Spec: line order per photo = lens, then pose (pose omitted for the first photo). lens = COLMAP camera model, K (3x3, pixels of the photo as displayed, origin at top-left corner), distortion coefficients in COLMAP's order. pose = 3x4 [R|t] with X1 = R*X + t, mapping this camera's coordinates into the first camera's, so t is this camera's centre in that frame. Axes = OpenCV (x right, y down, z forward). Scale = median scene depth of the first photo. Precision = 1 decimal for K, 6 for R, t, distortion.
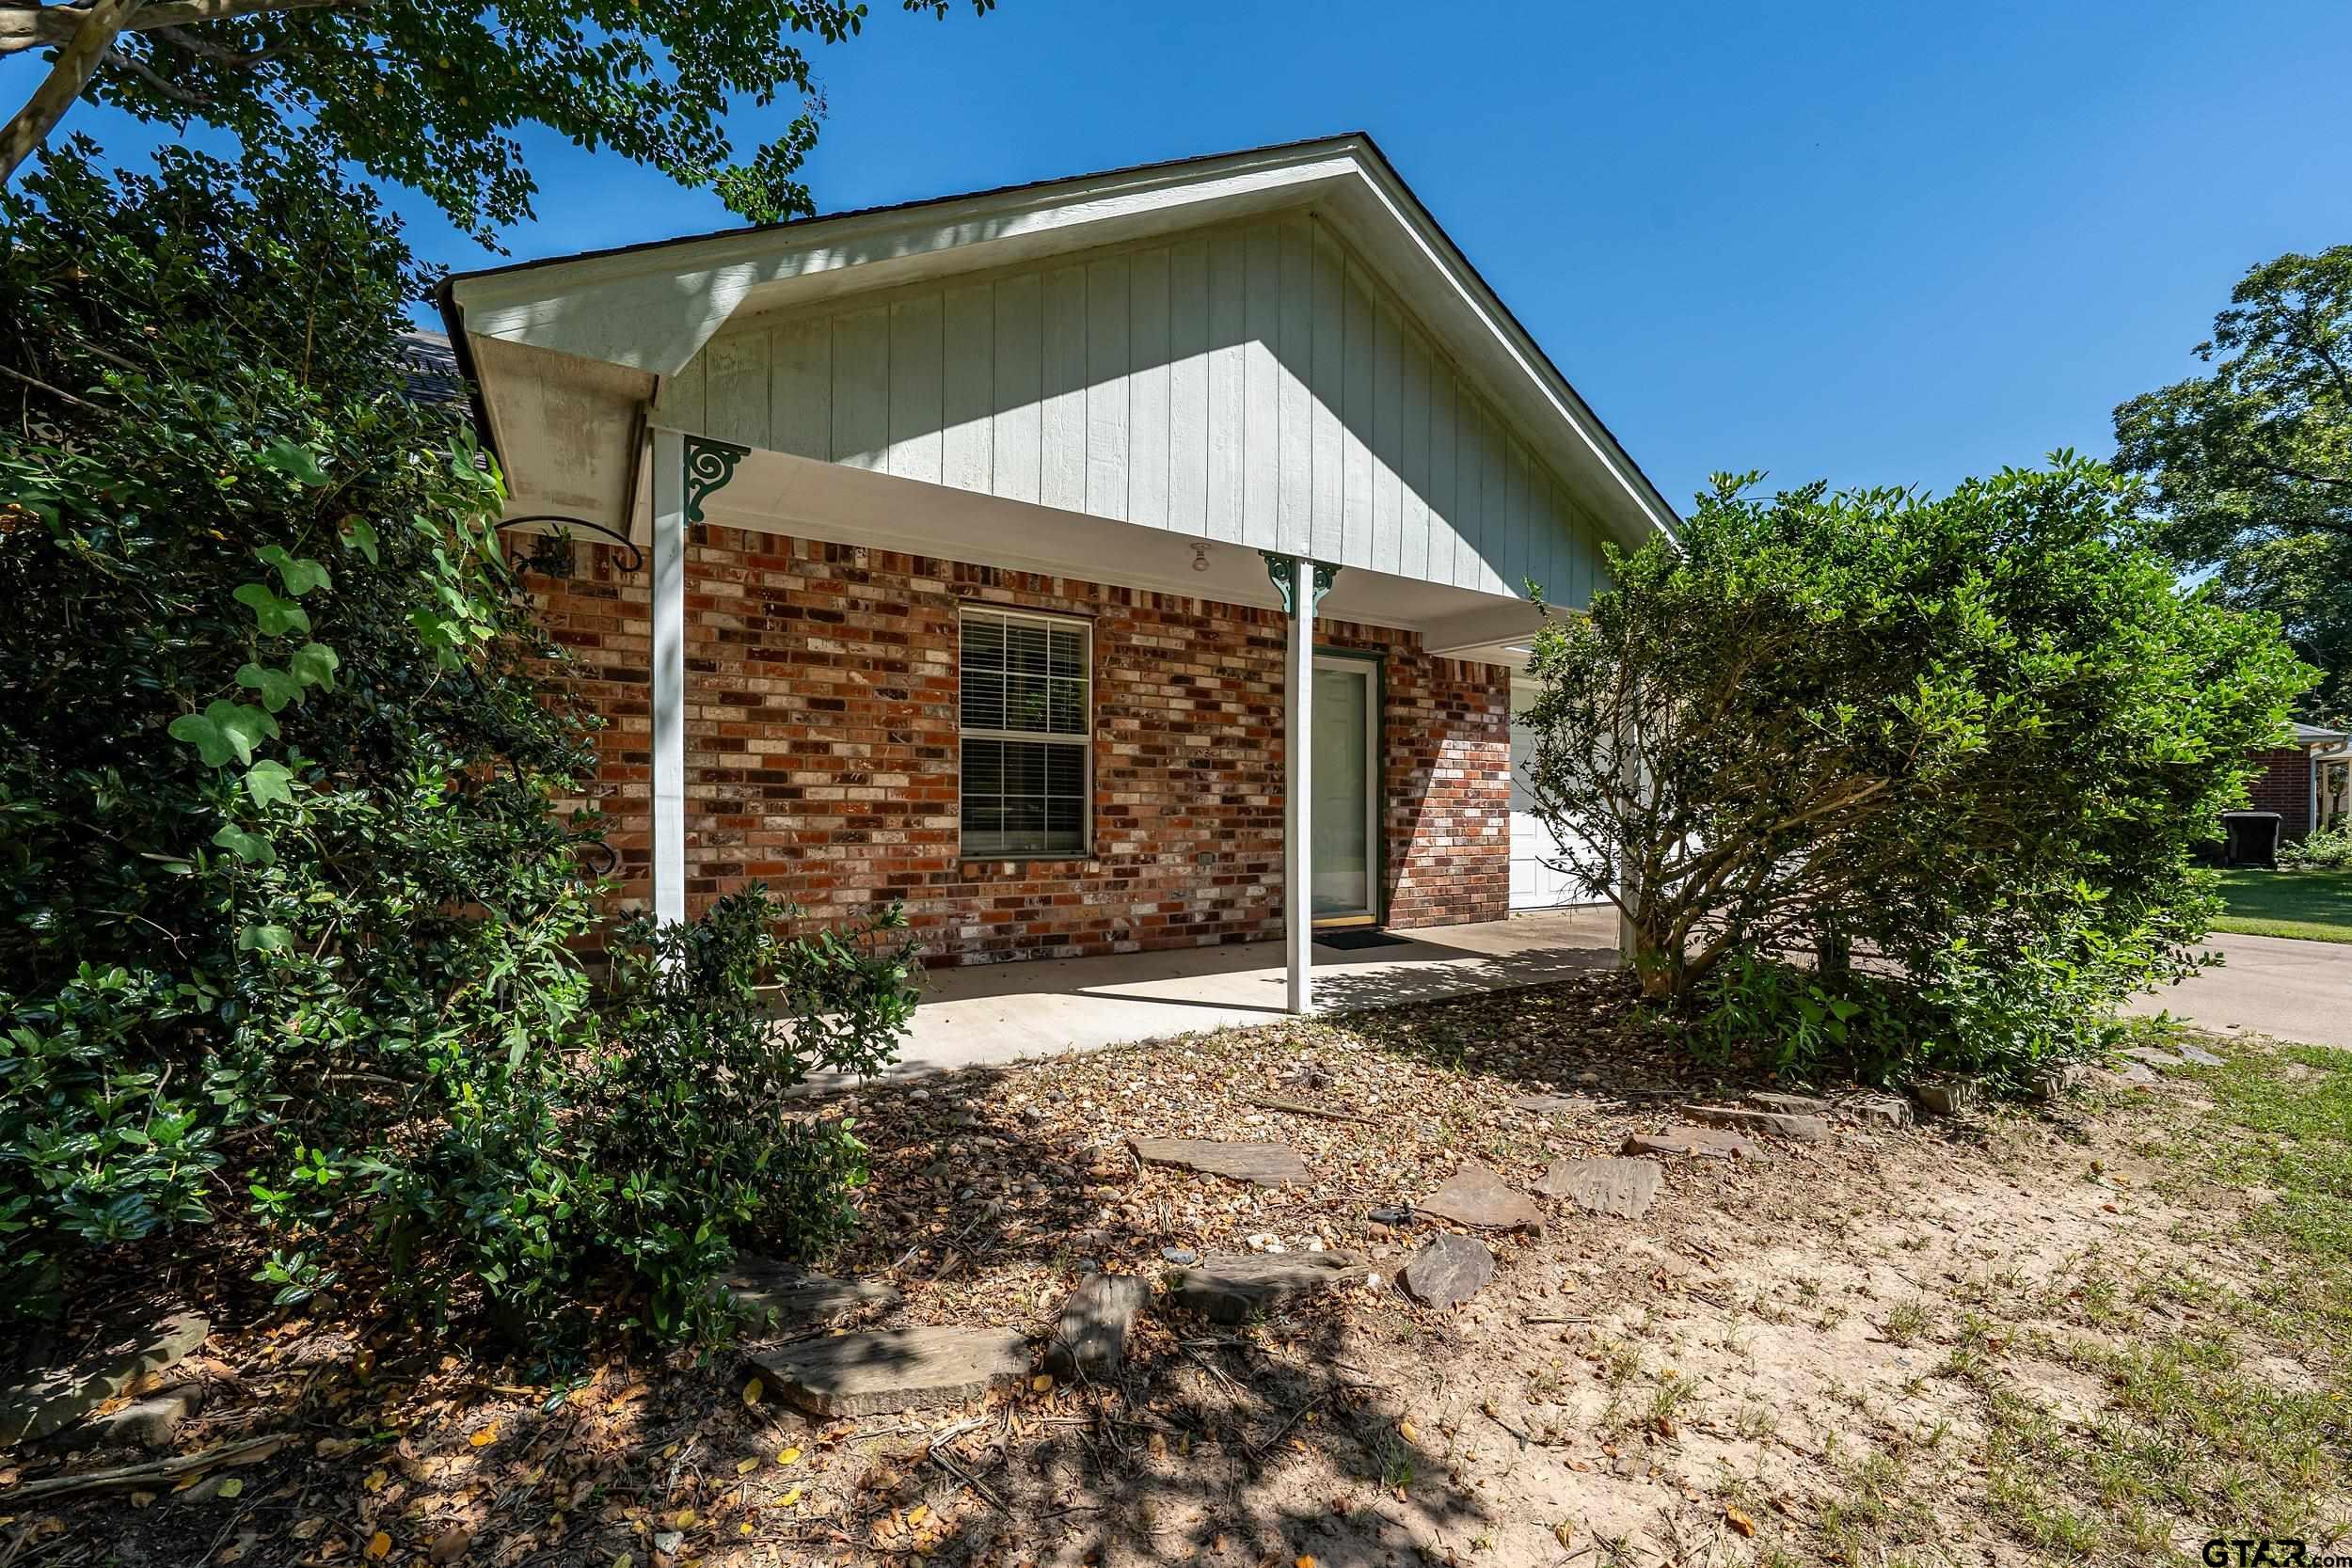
lens RADIAL K [[915.7, 0, 1139.2], [0, 915.7, 831.3], [0, 0, 1]] dist [0.000725, -0.000001]
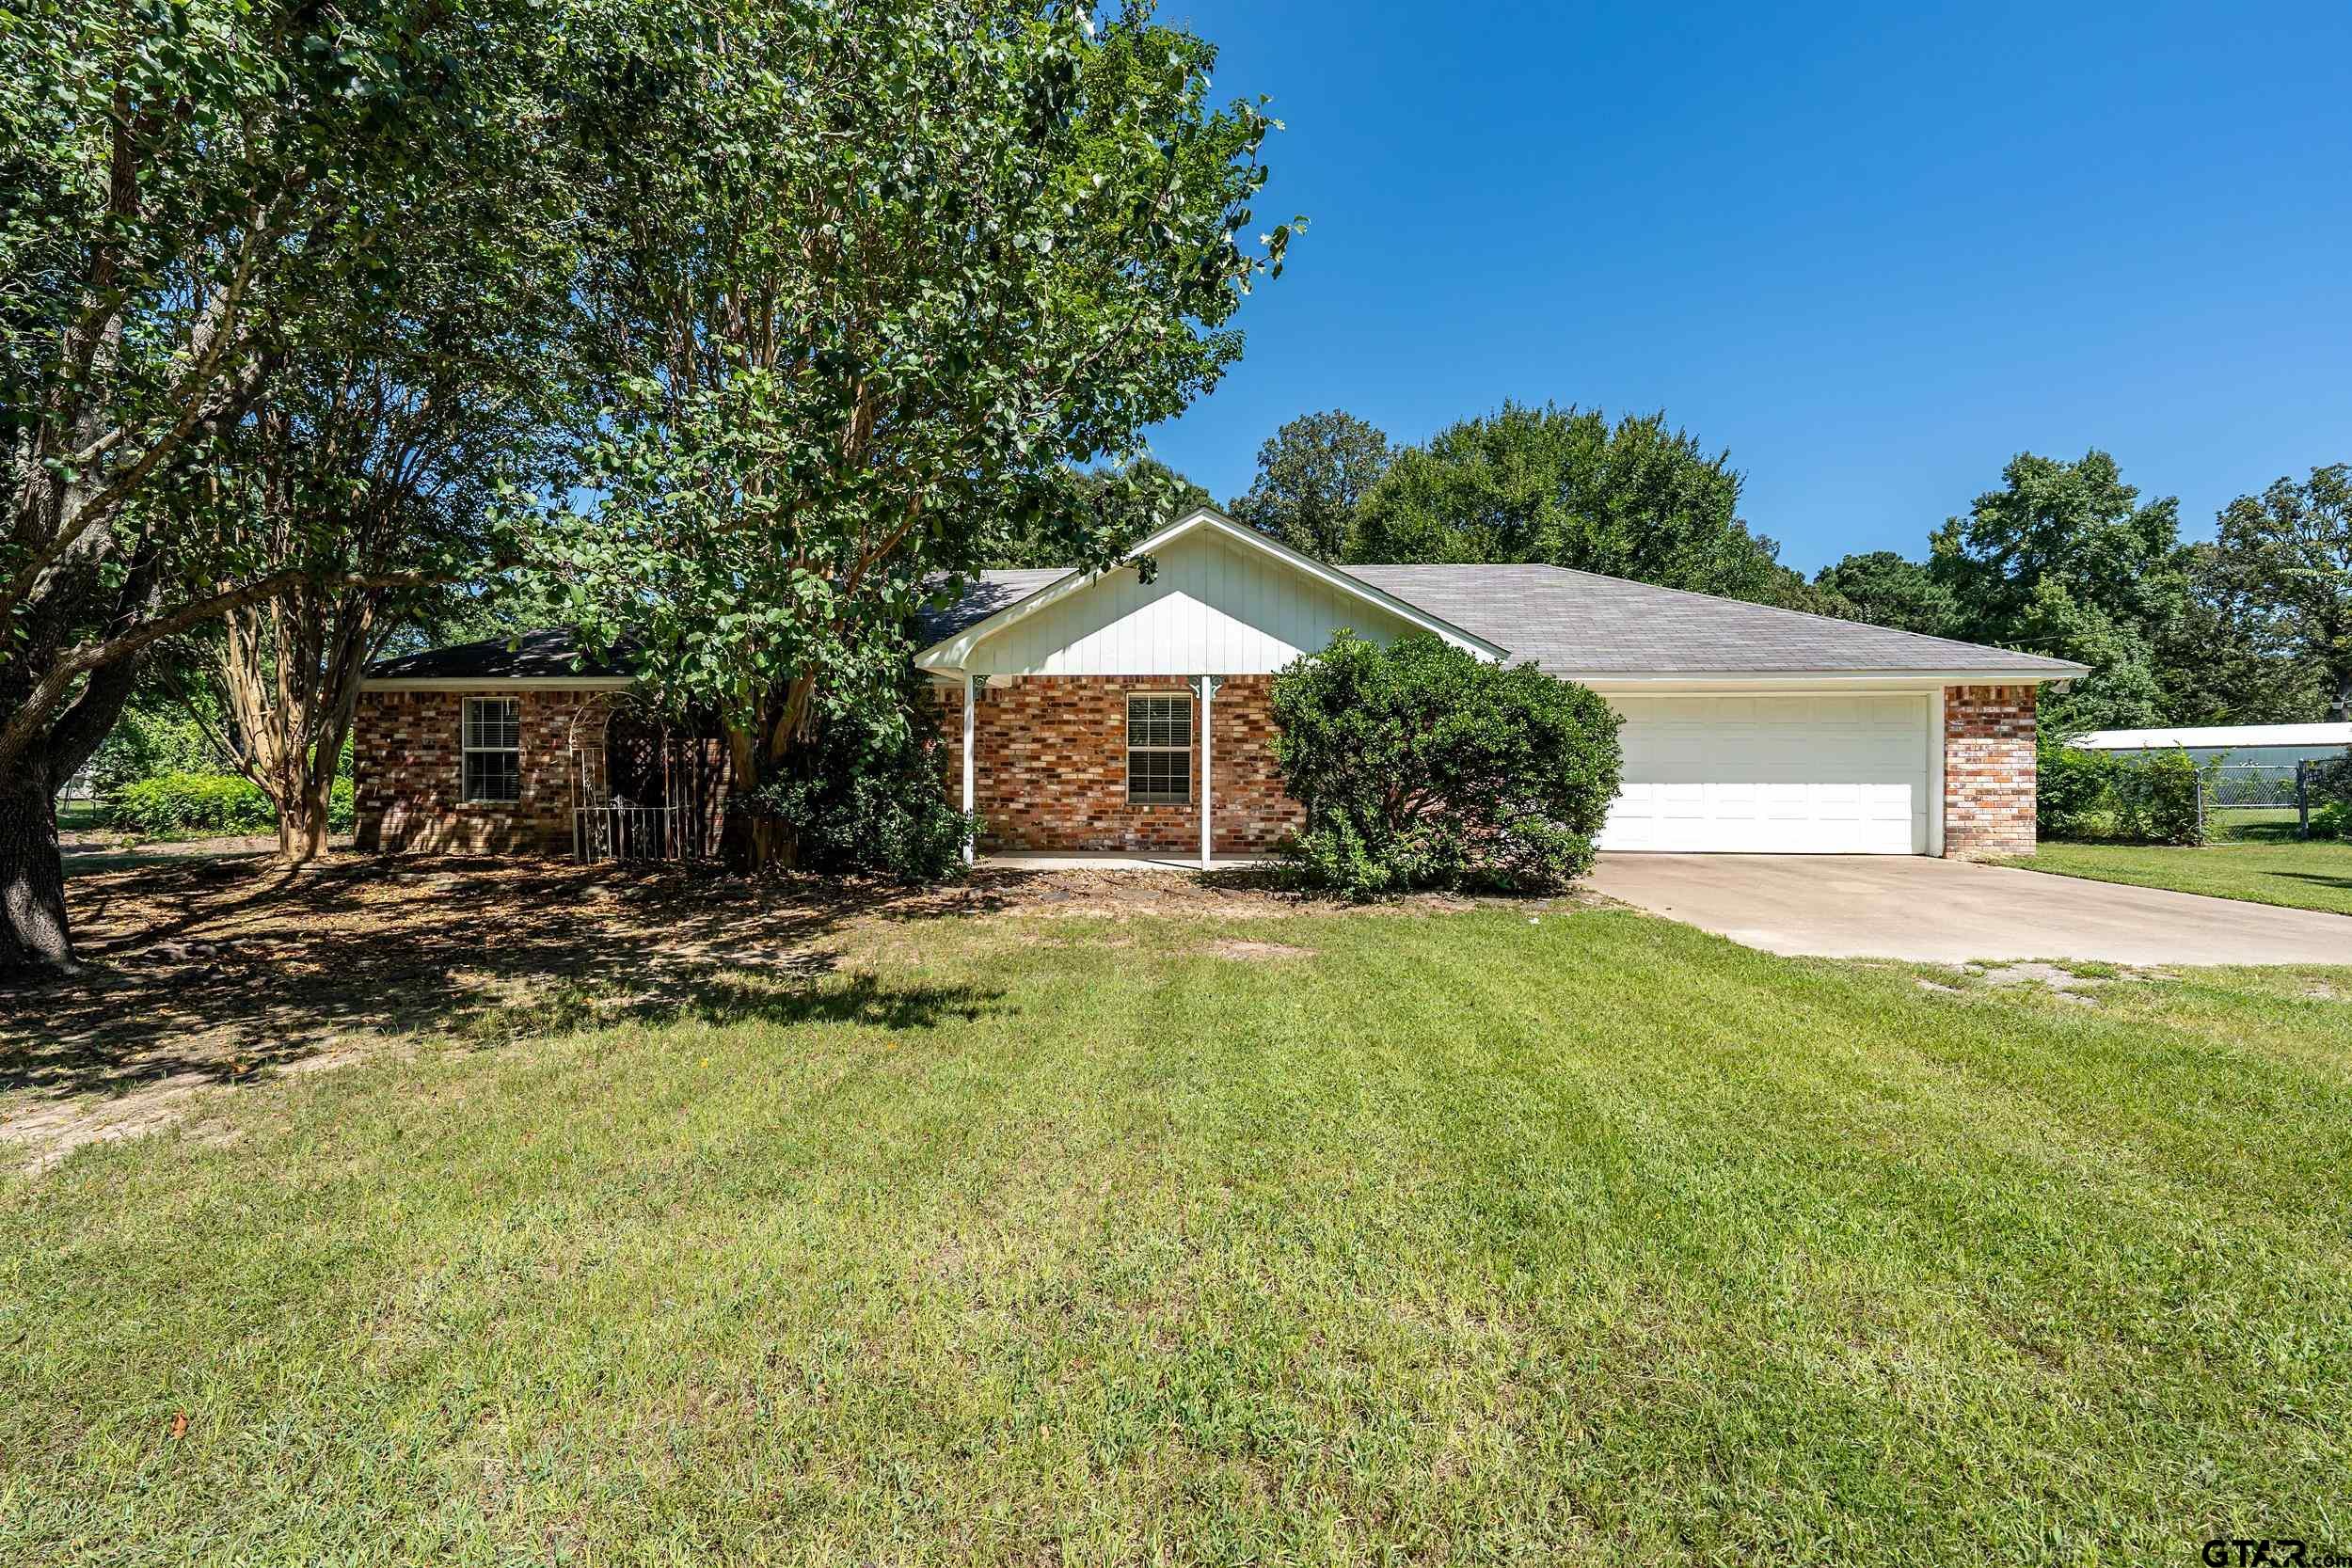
lens RADIAL K [[915.7, 0, 1178.5], [0, 915.7, 783.2], [0, 0, 1]] dist [0.000725, -0.000001]
pose [[0.811291, -0.002853, -0.584636, 1.291537], [-0.010607, 0.999752, -0.019597, 0.022360], [0.584547, 0.022100, 0.811059, -0.804252]]
